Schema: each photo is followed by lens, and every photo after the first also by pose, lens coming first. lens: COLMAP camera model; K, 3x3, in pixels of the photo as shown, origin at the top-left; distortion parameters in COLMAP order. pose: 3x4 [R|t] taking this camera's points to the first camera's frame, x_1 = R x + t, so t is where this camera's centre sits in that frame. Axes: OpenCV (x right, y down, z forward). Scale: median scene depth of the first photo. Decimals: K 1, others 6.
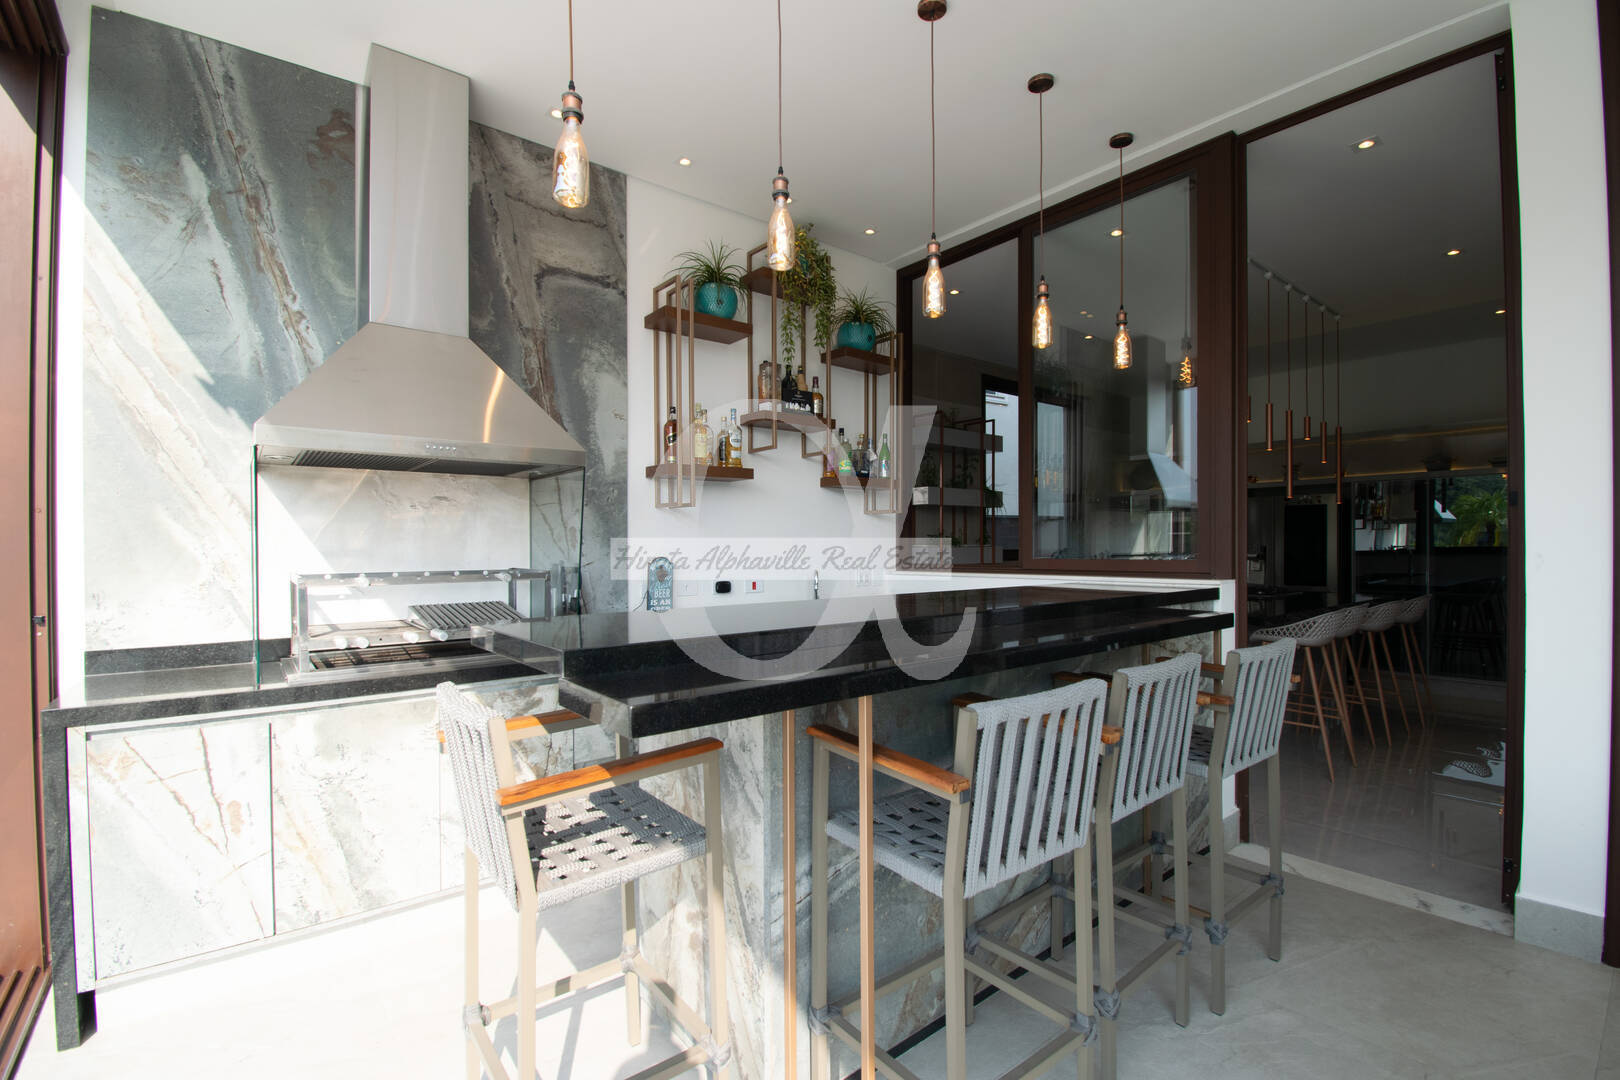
lens RADIAL K [[717.7, 0, 815.1], [0, 717.7, 547.1], [0, 0, 1]] dist [0.023847, -0.026945]
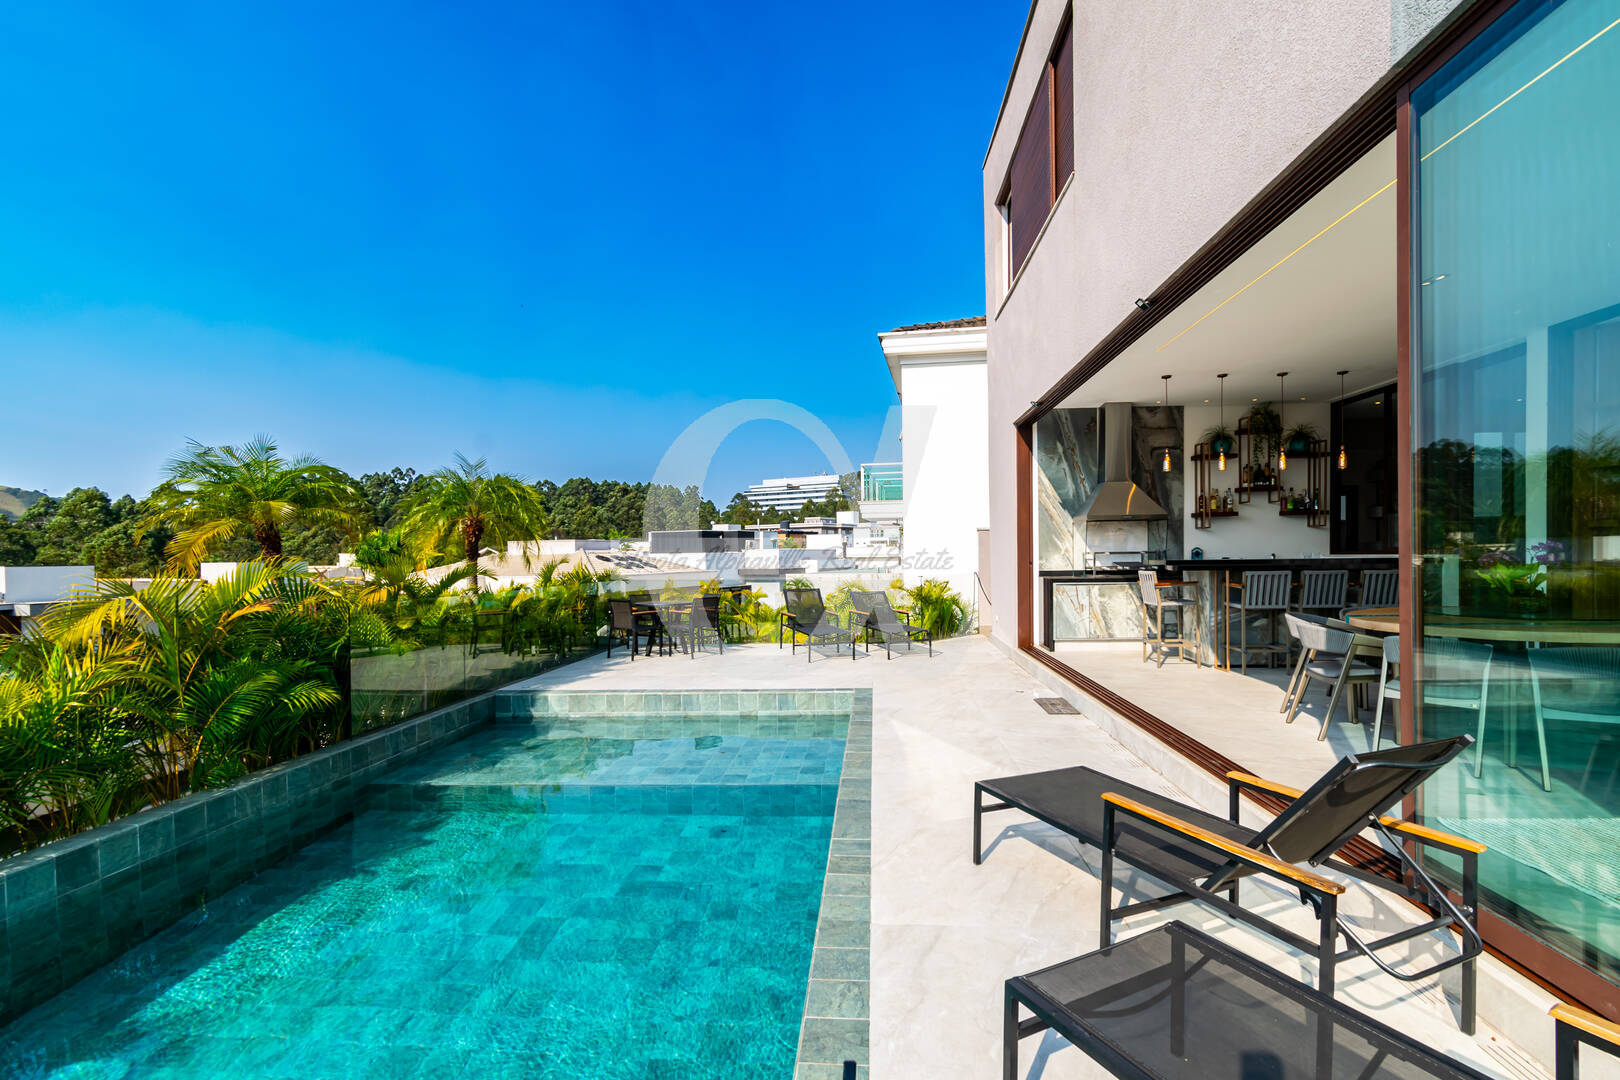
lens RADIAL K [[729.1, 0, 838.0], [0, 729.1, 563.5], [0, 0, 1]] dist [0.005533, 0.000541]
pose [[0.750147, 0.007336, -0.661231, 0.633810], [0.008273, 0.999756, 0.020477, 0.007586], [0.661219, -0.020831, 0.749903, -2.099393]]
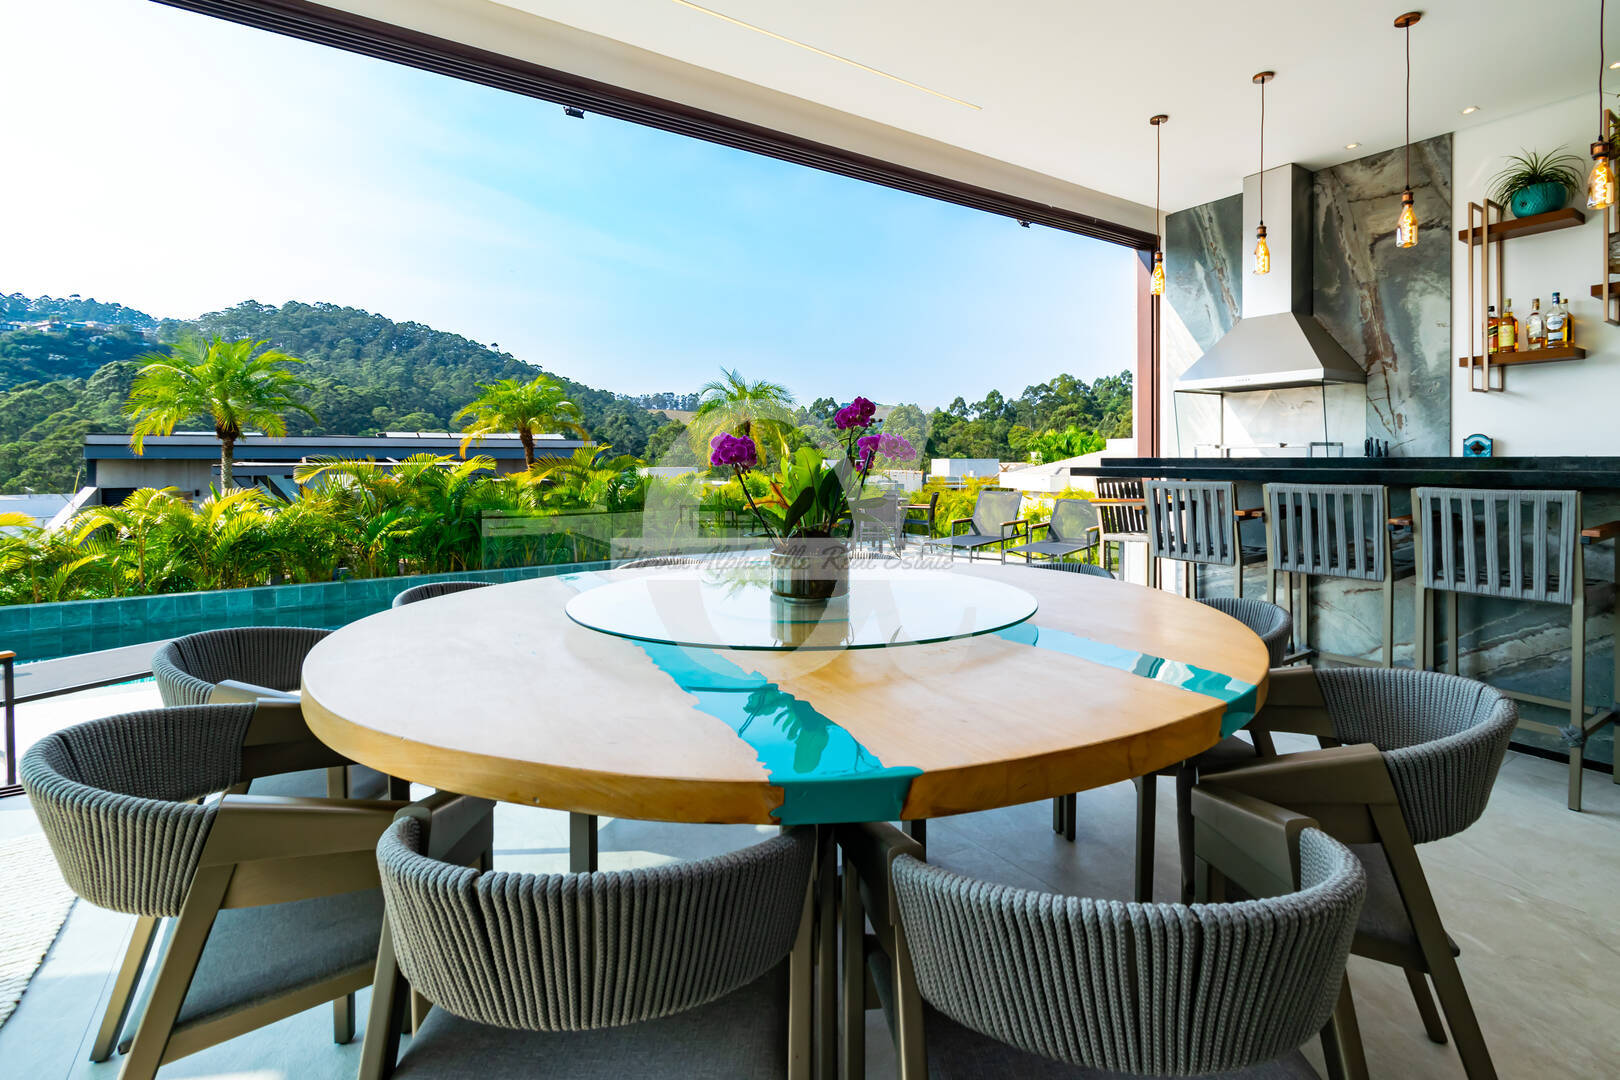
lens RADIAL K [[754.8, 0, 829.5], [0, 754.8, 469.5], [0, 0, 1]] dist [-0.000795, -0.000450]
pose [[-0.083246, 0.021881, -0.996289, 1.269596], [0.007268, 0.999746, 0.021350, 0.043320], [0.996503, -0.005464, -0.083384, 0.020640]]
